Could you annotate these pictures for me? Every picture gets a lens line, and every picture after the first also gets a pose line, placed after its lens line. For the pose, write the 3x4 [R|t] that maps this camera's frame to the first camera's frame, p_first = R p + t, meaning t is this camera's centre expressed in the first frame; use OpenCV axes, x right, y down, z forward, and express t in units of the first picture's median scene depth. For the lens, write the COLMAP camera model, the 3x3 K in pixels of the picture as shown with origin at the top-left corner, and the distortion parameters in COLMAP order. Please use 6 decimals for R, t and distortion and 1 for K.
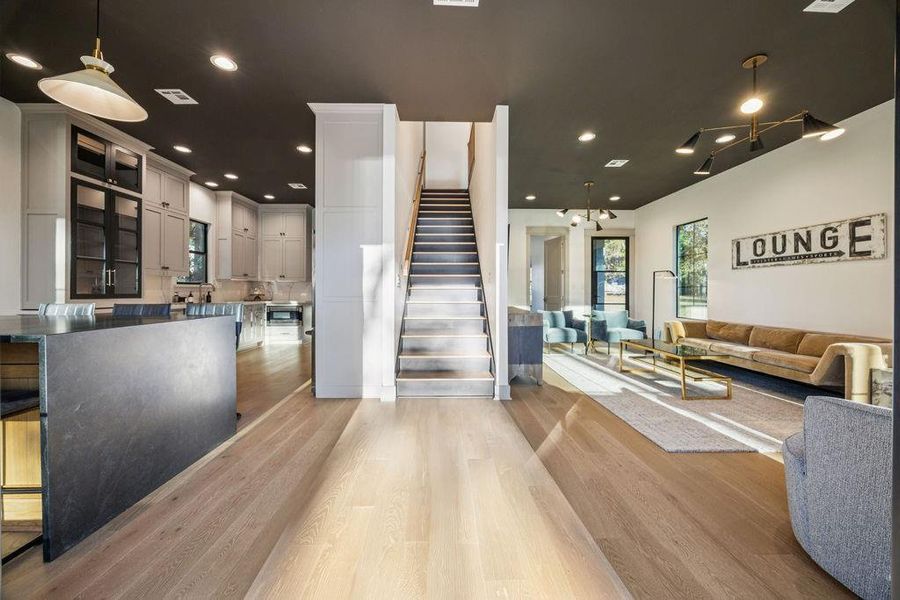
lens RADIAL K [[344.4, 0, 451.5], [0, 344.4, 294.0], [0, 0, 1]] dist [-0.000750, -0.000242]
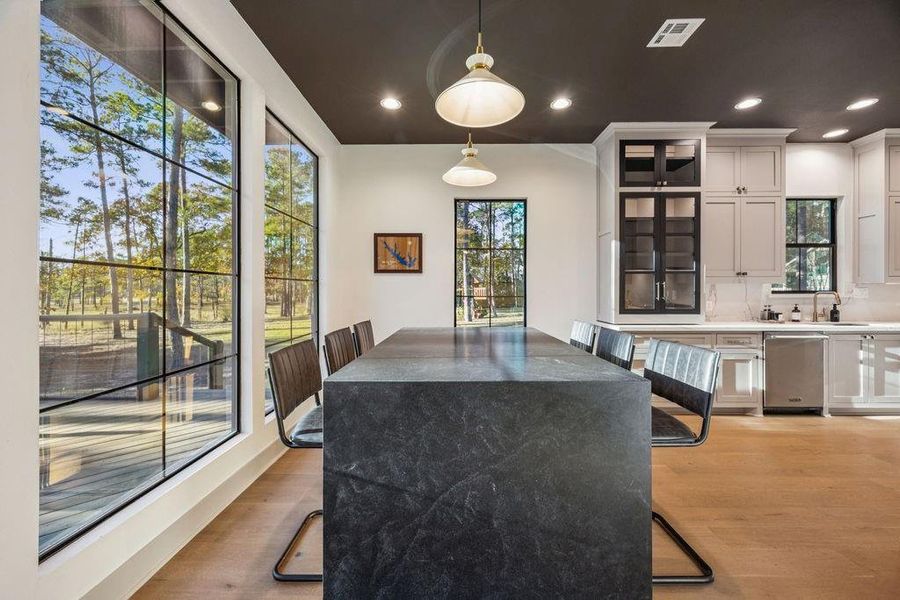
lens RADIAL K [[344.4, 0, 451.5], [0, 344.4, 294.0], [0, 0, 1]] dist [-0.000750, -0.000242]
pose [[-0.027986, 0.001485, -0.999607, -0.070158], [-0.002720, 0.999995, 0.001562, -0.036270], [0.999605, 0.002762, -0.027982, 0.449351]]
